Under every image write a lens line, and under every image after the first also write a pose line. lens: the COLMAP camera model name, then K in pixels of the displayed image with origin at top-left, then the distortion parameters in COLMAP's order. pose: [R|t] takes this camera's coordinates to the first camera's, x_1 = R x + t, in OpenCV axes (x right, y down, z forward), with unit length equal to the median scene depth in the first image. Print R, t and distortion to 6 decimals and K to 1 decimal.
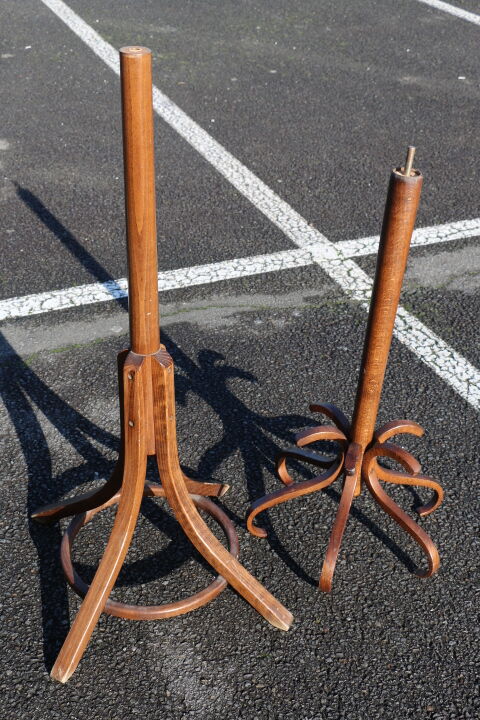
lens RADIAL K [[918.1, 0, 240.0], [0, 918.1, 360.0], [0, 0, 1]] dist [-0.022801, 0.248646]
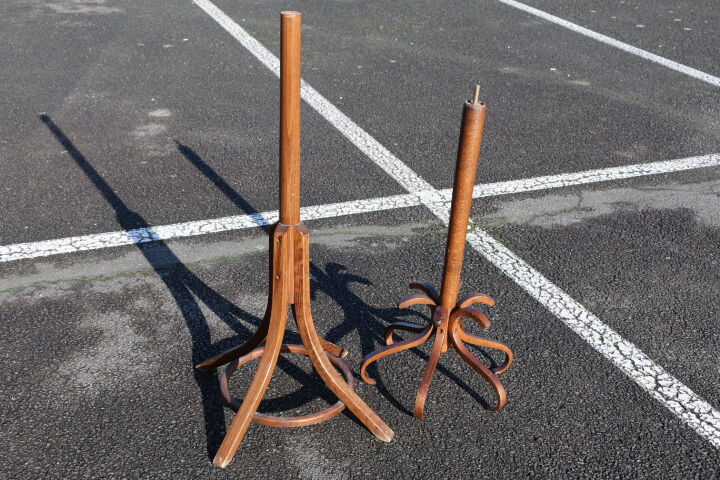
lens RADIAL K [[918.1, 0, 360.0], [0, 918.1, 240.0], [0, 0, 1]] dist [-0.022801, 0.248646]
pose [[0.999864, 0.015253, -0.006319, 0.008955], [-0.015952, 0.991177, -0.131581, 0.124987], [0.004257, 0.131664, 0.991285, -0.247930]]
